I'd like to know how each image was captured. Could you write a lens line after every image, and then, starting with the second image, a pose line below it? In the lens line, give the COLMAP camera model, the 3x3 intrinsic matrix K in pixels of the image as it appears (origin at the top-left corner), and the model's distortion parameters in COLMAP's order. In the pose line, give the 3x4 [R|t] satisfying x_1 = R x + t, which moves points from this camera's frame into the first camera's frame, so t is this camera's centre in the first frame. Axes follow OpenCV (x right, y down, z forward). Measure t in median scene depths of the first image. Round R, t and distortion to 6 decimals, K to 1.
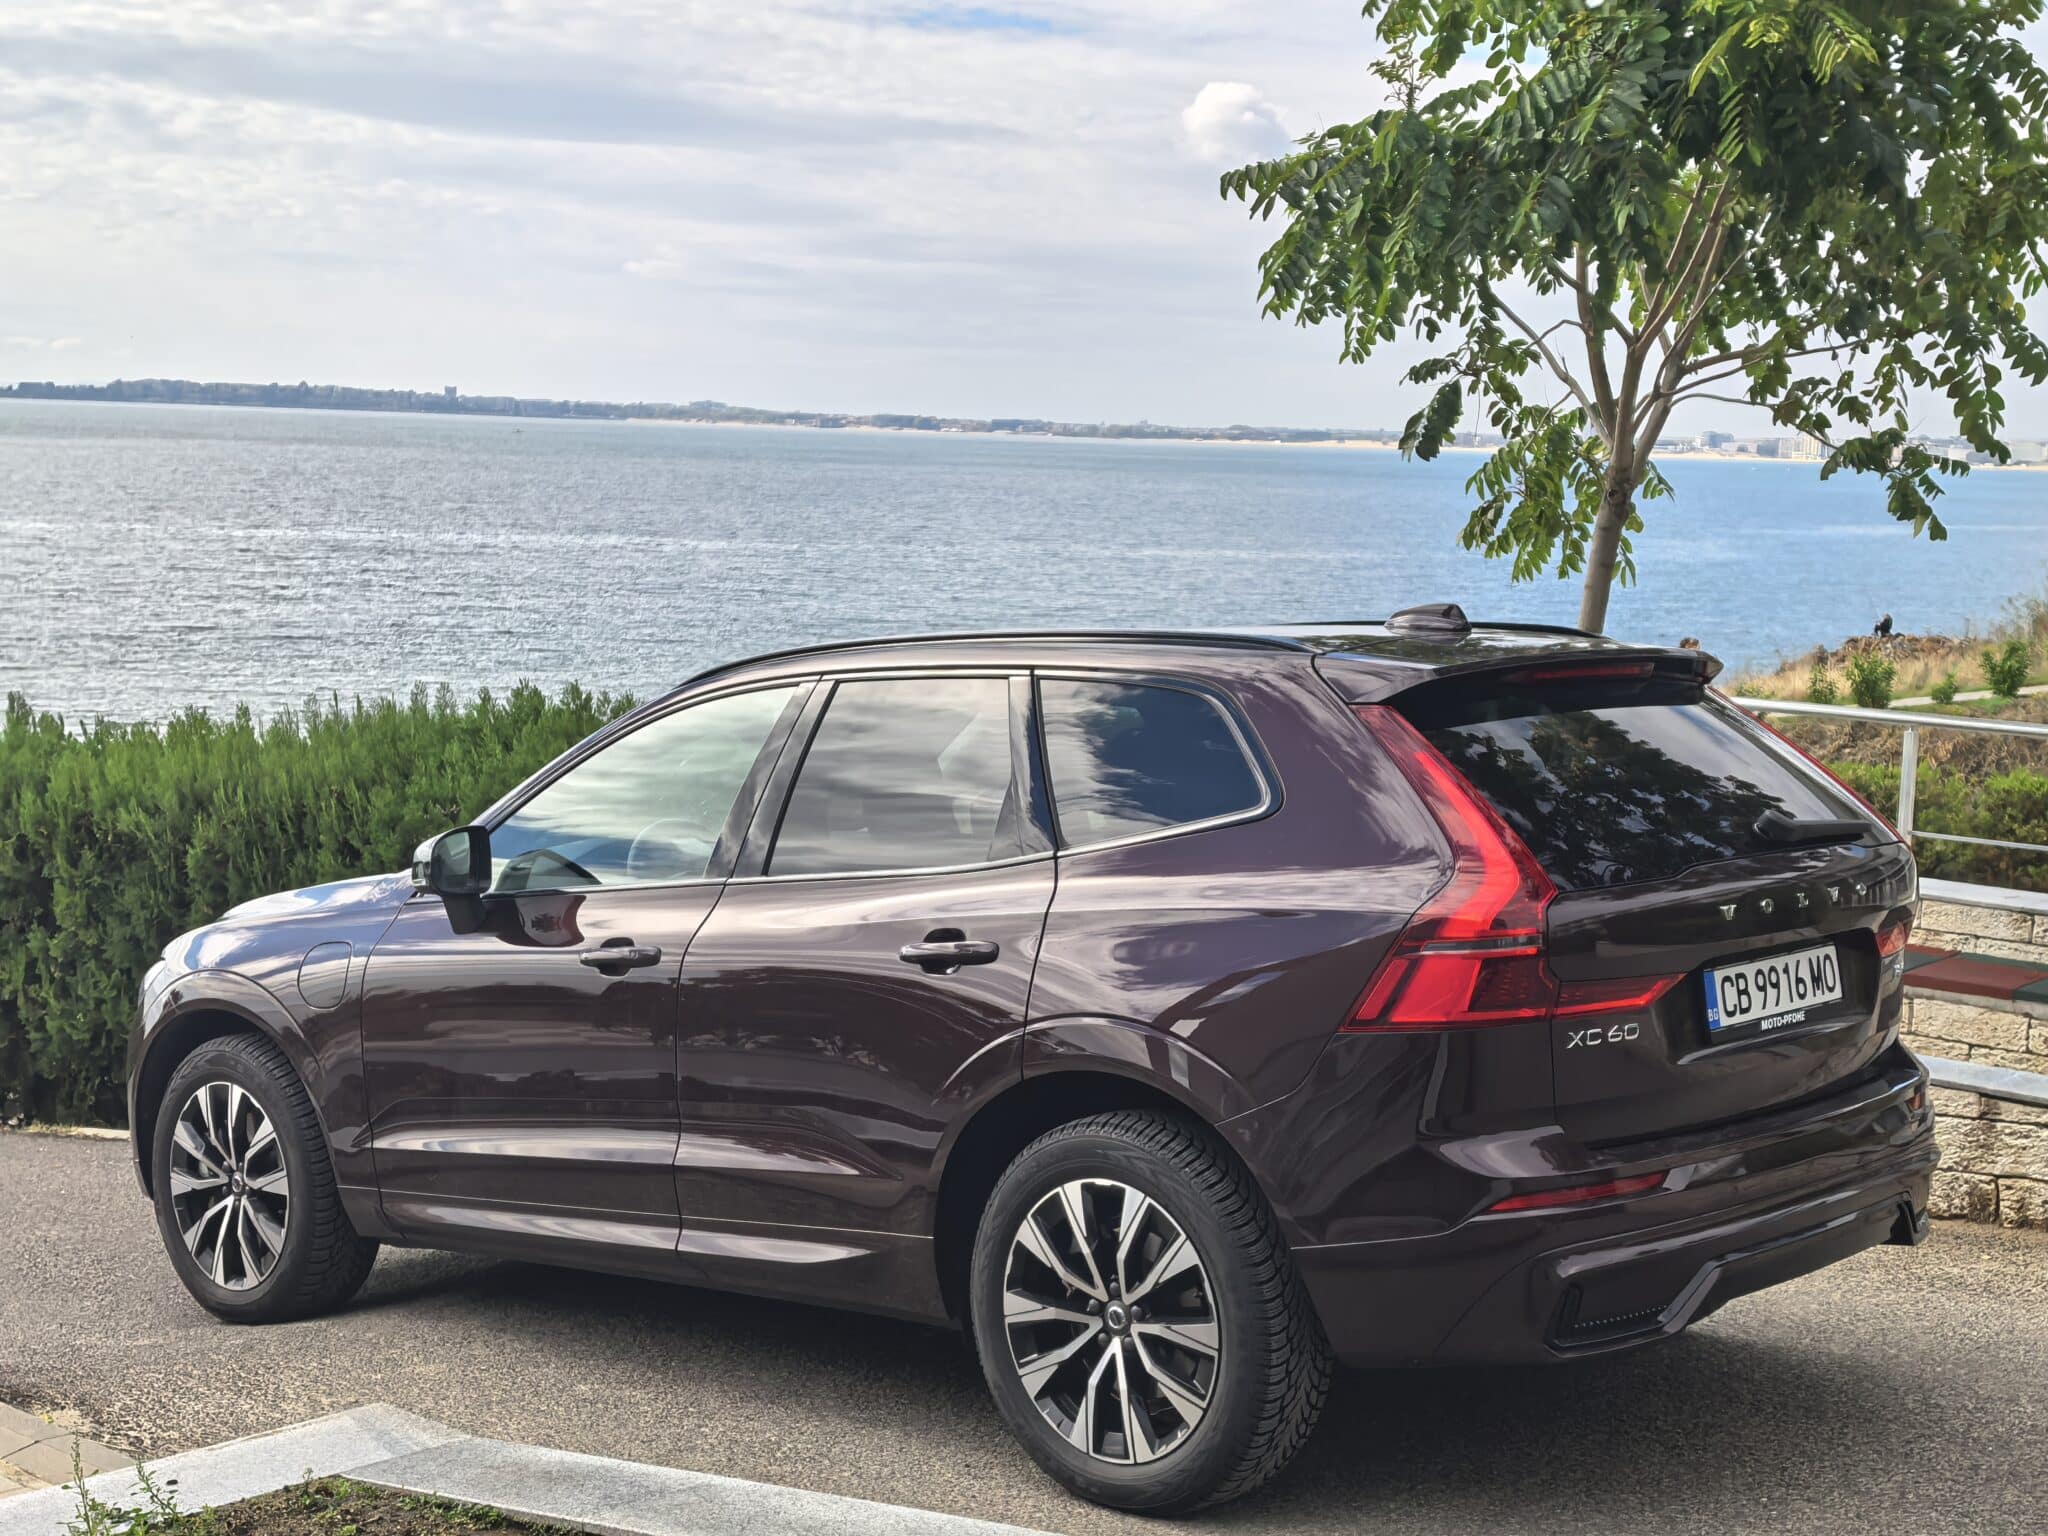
lens RADIAL K [[3021.9, 0, 879.4], [0, 3021.9, 773.8], [0, 0, 1]] dist [0.171977, -0.955499]
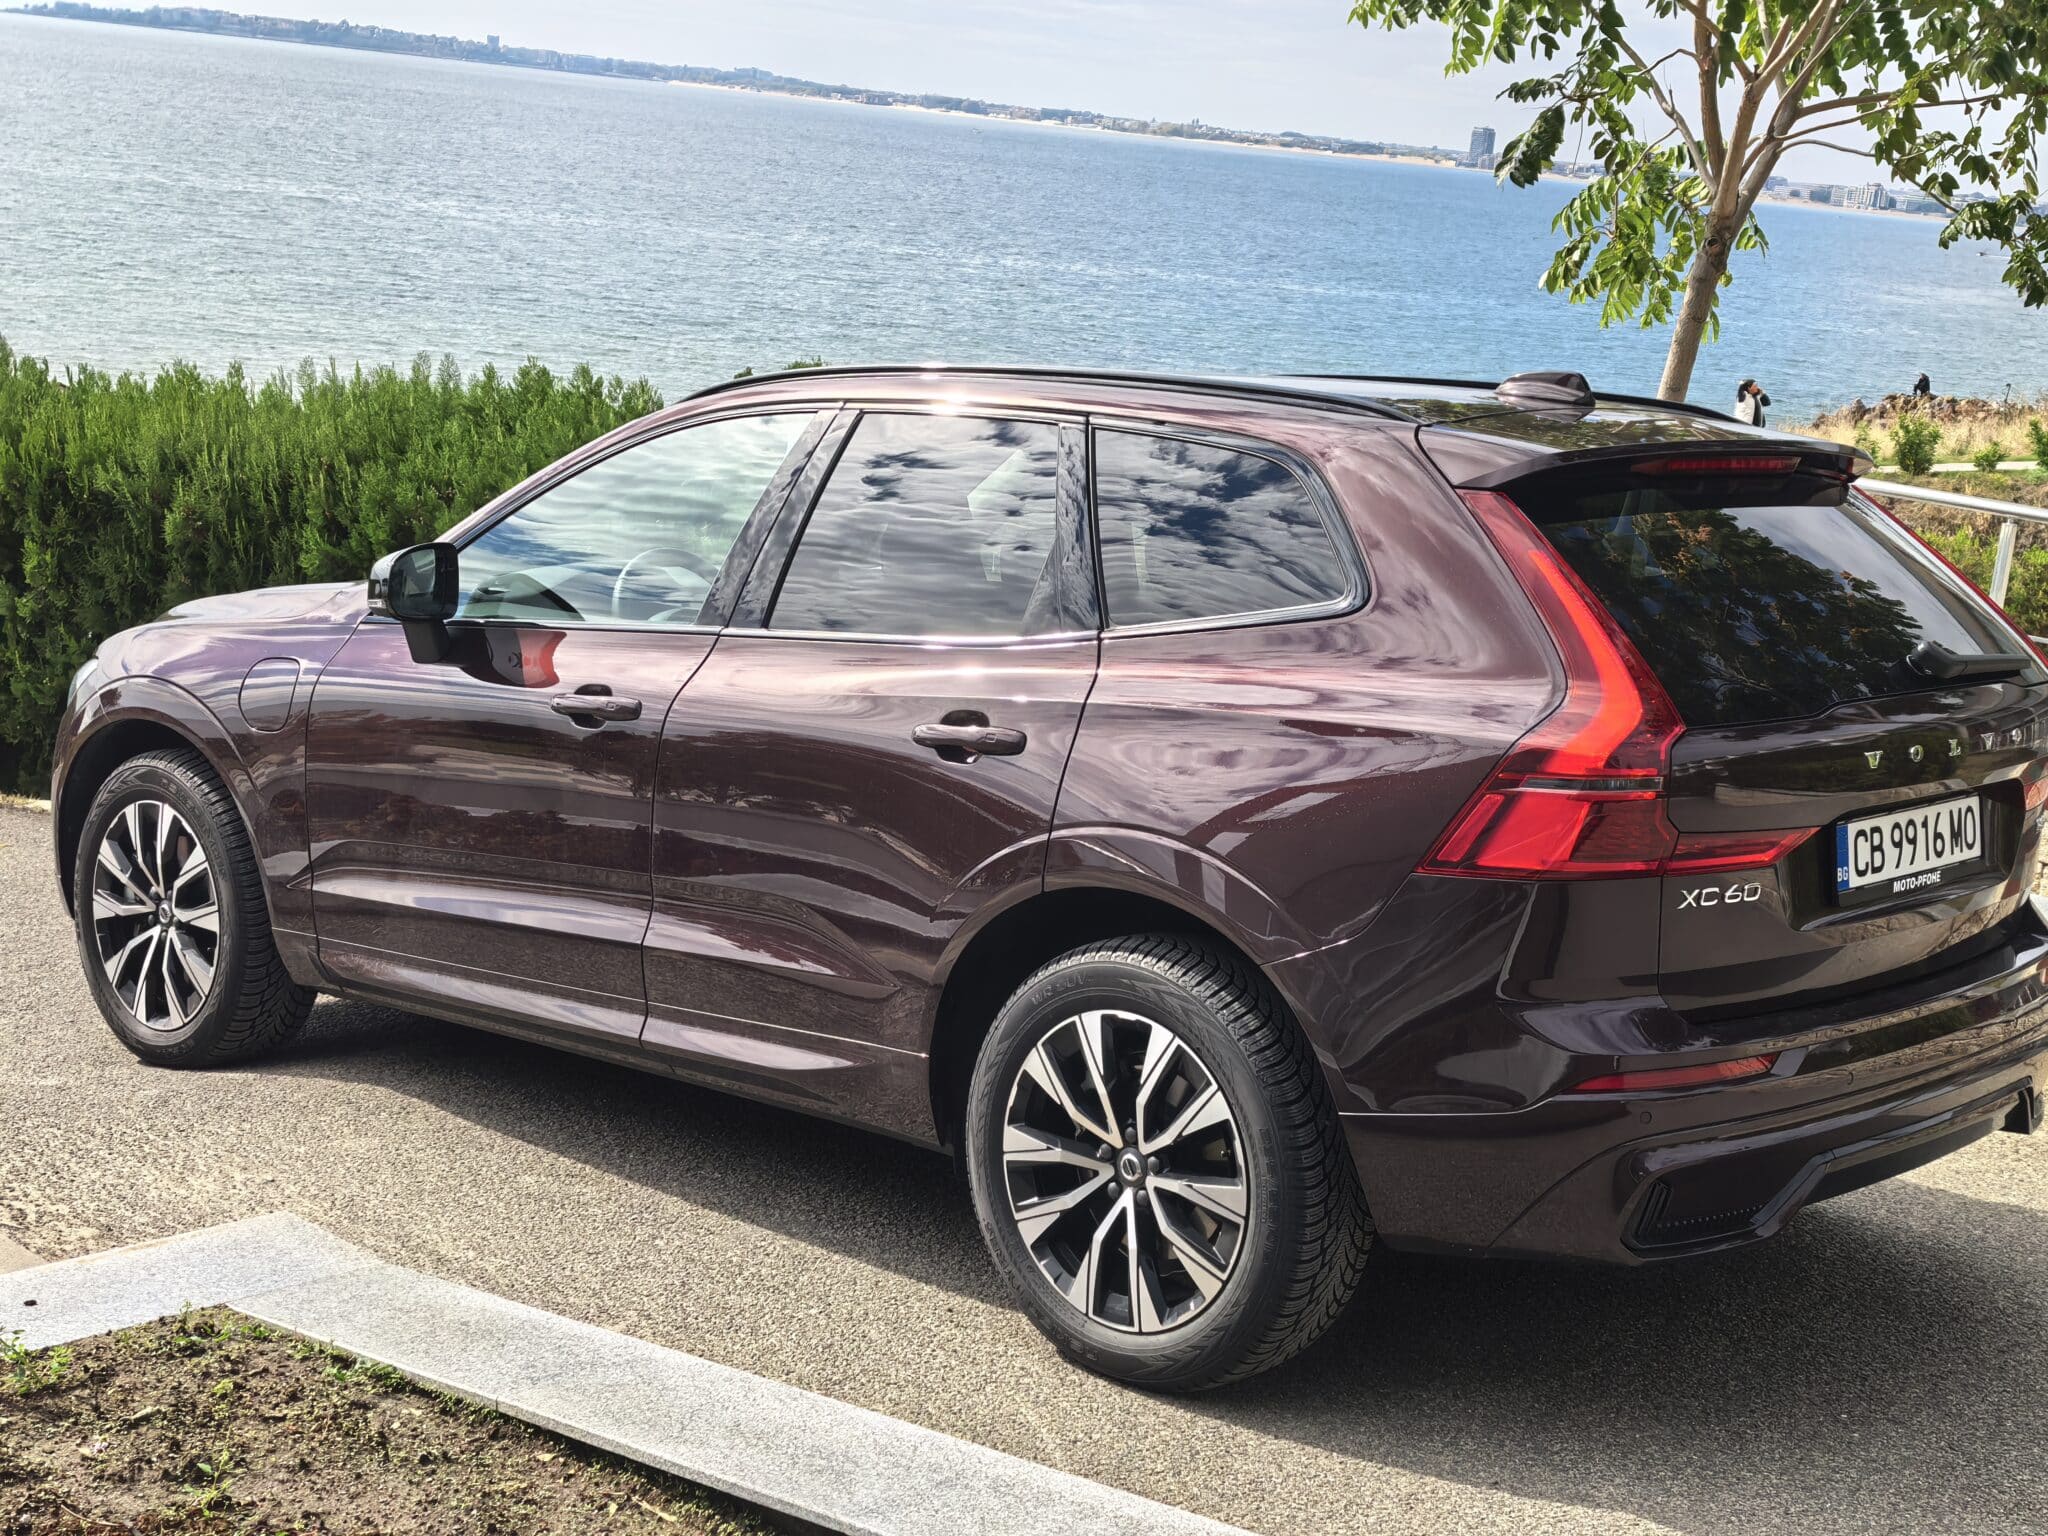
lens RADIAL K [[2974.0, 0, 940.9], [0, 2974.0, 764.8], [0, 0, 1]] dist [0.156342, -0.753999]
pose [[0.997607, 0.066234, 0.019837, -0.001182], [-0.067911, 0.992536, 0.101290, -0.015455], [-0.012980, -0.102395, 0.994659, 0.115986]]
